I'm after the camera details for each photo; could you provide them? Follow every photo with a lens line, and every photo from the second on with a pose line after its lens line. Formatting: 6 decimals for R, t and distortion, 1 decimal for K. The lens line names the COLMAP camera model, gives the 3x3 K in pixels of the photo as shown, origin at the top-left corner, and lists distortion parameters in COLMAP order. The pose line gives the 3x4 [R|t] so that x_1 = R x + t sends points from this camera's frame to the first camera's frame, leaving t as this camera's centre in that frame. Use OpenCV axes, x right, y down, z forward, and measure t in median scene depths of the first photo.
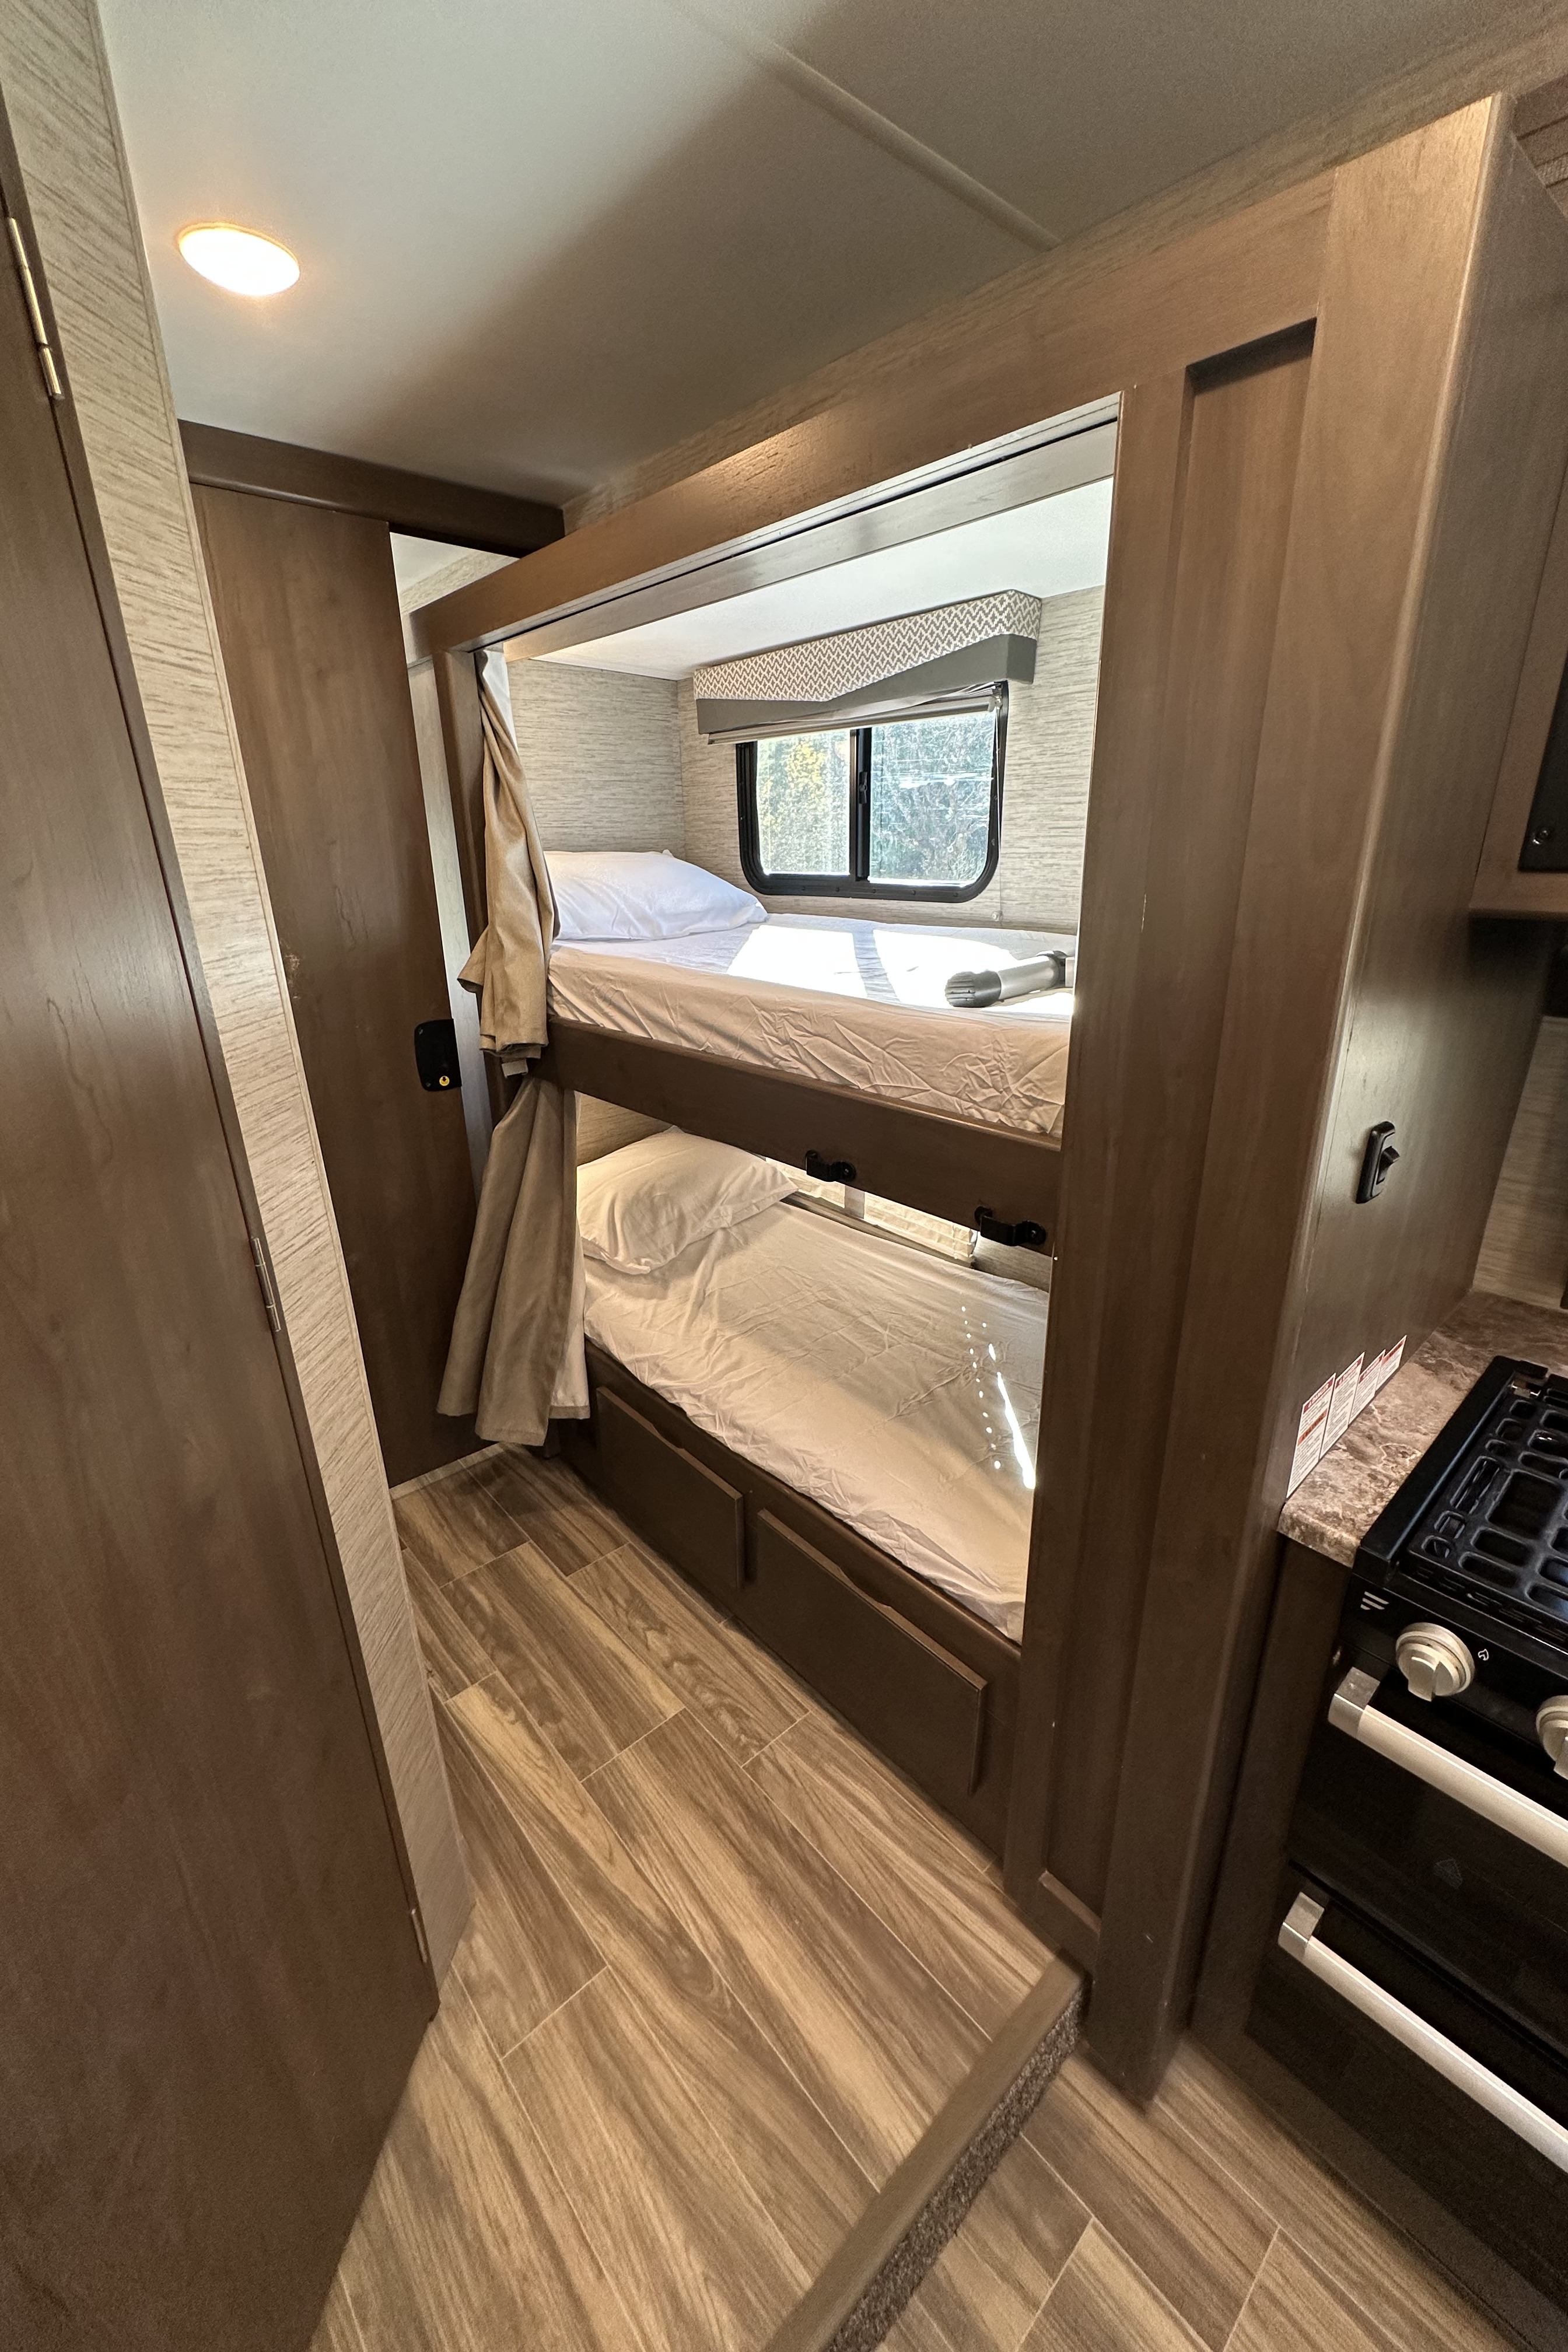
lens RADIAL K [[933.9, 0, 781.8], [0, 933.9, 1170.4], [0, 0, 1]] dist [-0.002151, 0.000259]
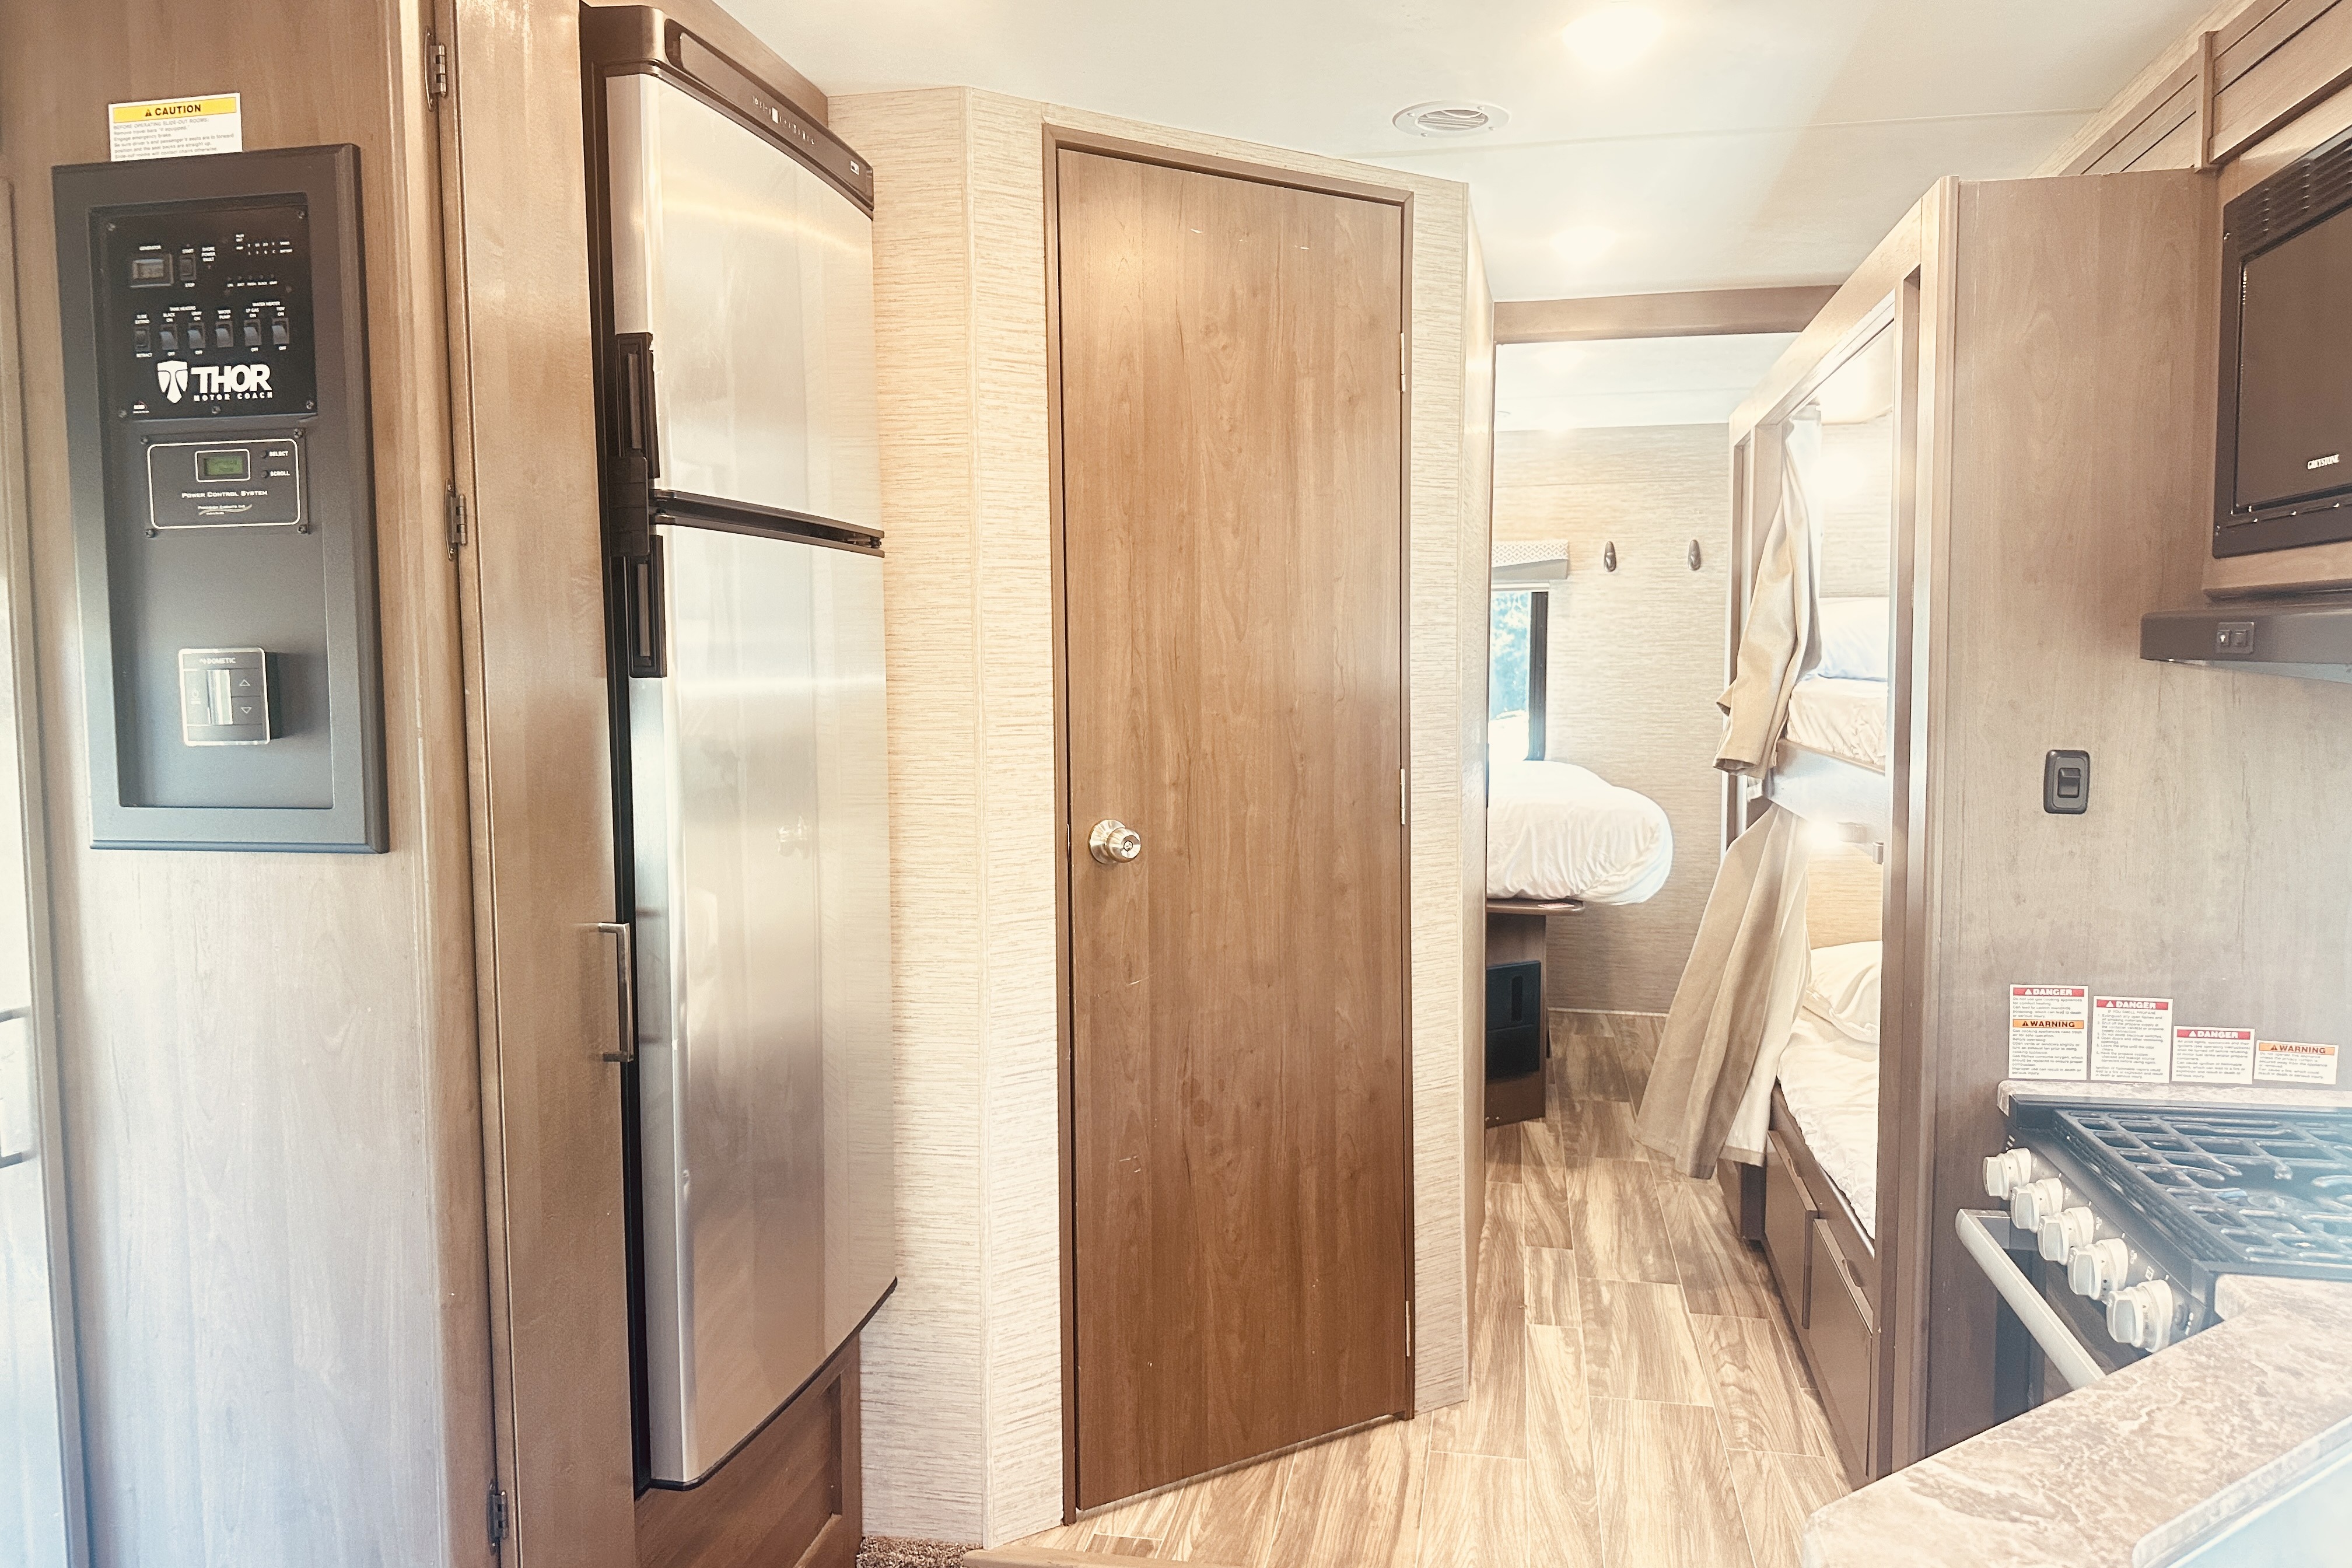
lens RADIAL K [[1659.3, 0, 1176.7], [0, 1659.3, 774.9], [0, 0, 1]] dist [0.131866, -0.195123]
pose [[0.598461, 0.070694, -0.798027, 0.844189], [-0.273743, 0.954192, -0.120760, 0.283525], [0.752934, 0.290724, 0.590398, -0.603996]]
